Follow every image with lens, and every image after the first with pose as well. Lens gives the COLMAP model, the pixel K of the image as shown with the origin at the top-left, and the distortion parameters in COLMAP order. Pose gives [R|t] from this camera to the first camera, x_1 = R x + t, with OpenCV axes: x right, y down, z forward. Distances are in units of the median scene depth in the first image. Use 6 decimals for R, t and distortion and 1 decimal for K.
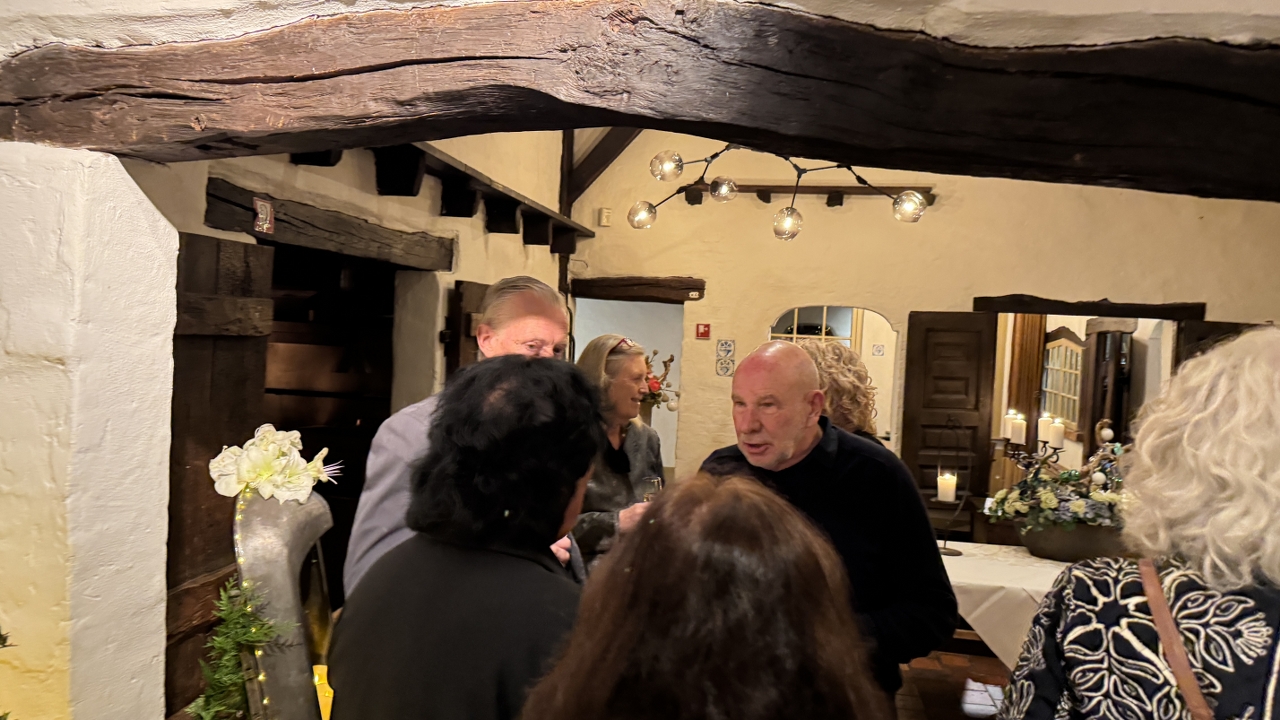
lens RADIAL K [[900.4, 0, 647.6], [0, 900.4, 365.4], [0, 0, 1]] dist [0.080588, -0.112163]
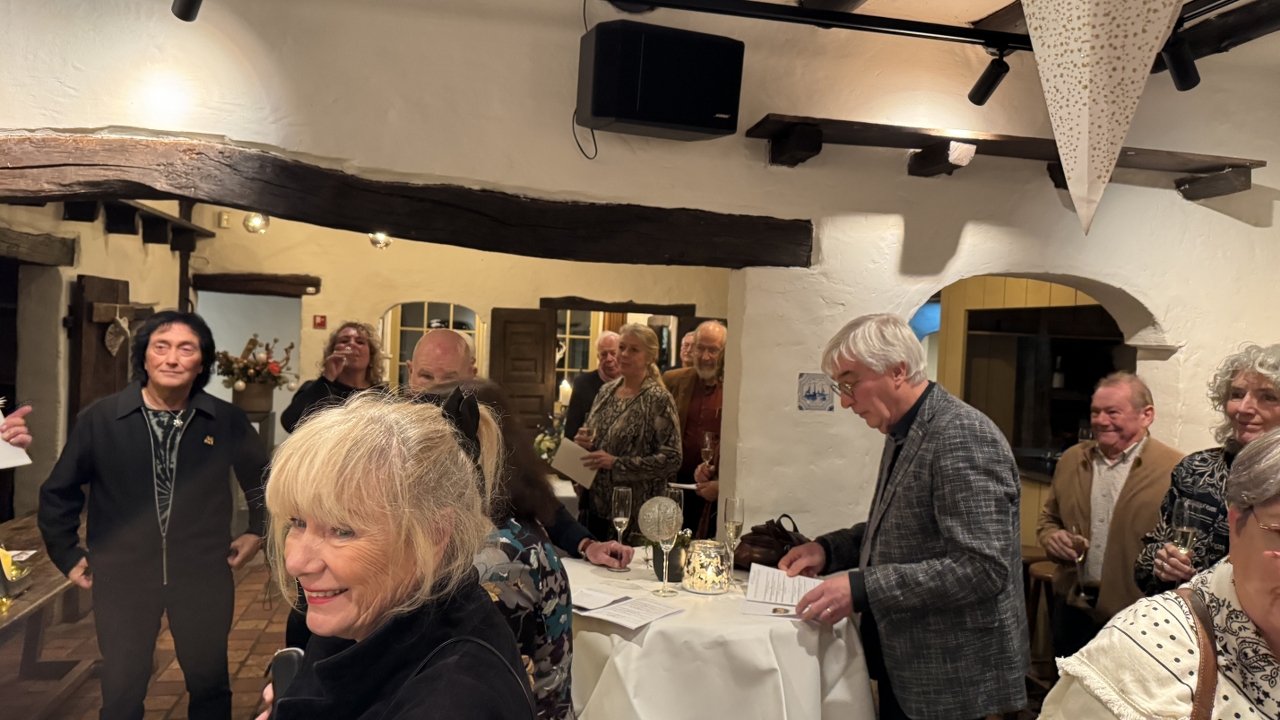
lens RADIAL K [[900.4, 0, 652.4], [0, 900.4, 363.9], [0, 0, 1]] dist [0.080588, -0.112163]
pose [[0.933381, -0.010921, 0.358721, 0.057644], [0.011400, 0.999935, 0.000780, 0.029588], [-0.358706, 0.003362, 0.933445, -0.369555]]
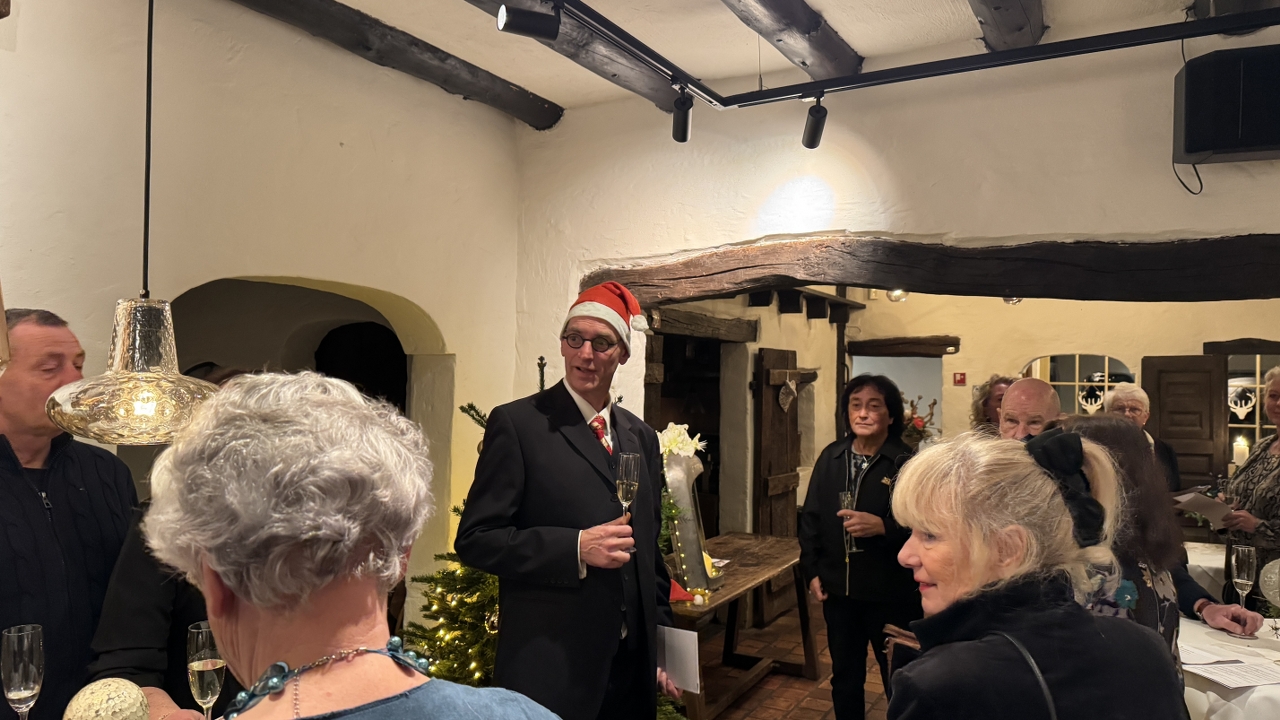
lens RADIAL K [[900.4, 0, 636.7], [0, 900.4, 363.6], [0, 0, 1]] dist [0.080588, -0.112163]
pose [[0.940199, -0.037663, -0.338536, 0.097058], [0.013548, 0.997217, -0.073319, 0.037206], [0.340355, 0.064348, 0.938093, -0.449729]]
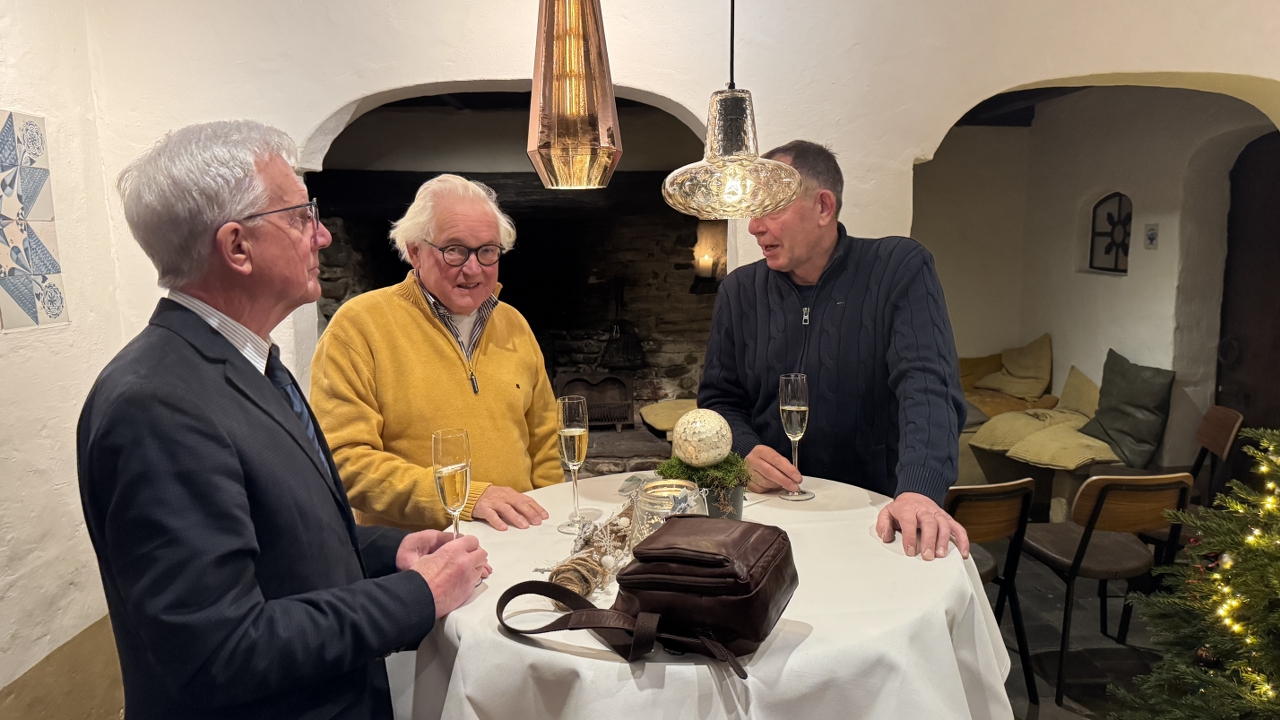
lens RADIAL K [[900.4, 0, 633.5], [0, 900.4, 347.3], [0, 0, 1]] dist [0.080588, -0.112163]
pose [[0.193572, 0.069527, -0.978619, 0.176054], [-0.020126, 0.997557, 0.066891, 0.065461], [0.980880, 0.006748, 0.194498, -0.334658]]
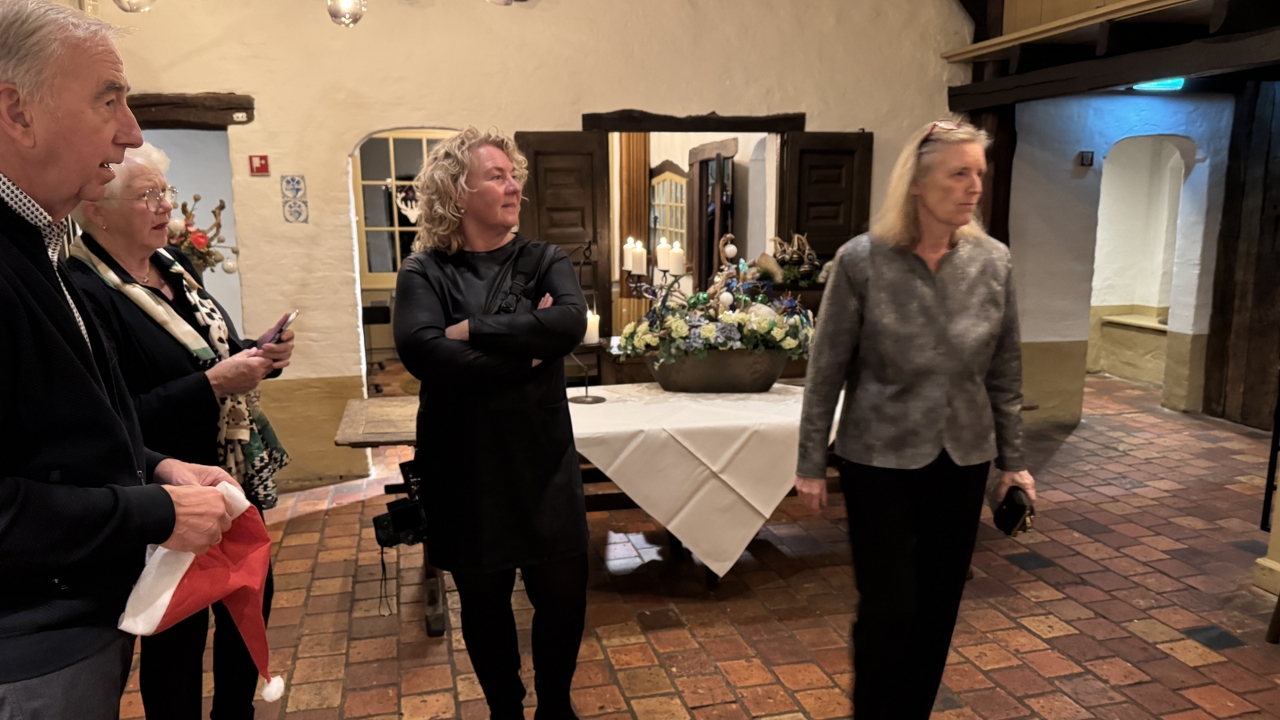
lens RADIAL K [[900.4, 0, 630.1], [0, 900.4, 373.5], [0, 0, 1]] dist [0.080588, -0.112163]
pose [[0.919268, -0.125378, 0.373131, 0.056546], [0.066509, 0.983761, 0.166704, 0.039927], [-0.387972, -0.128429, 0.912679, 0.198255]]
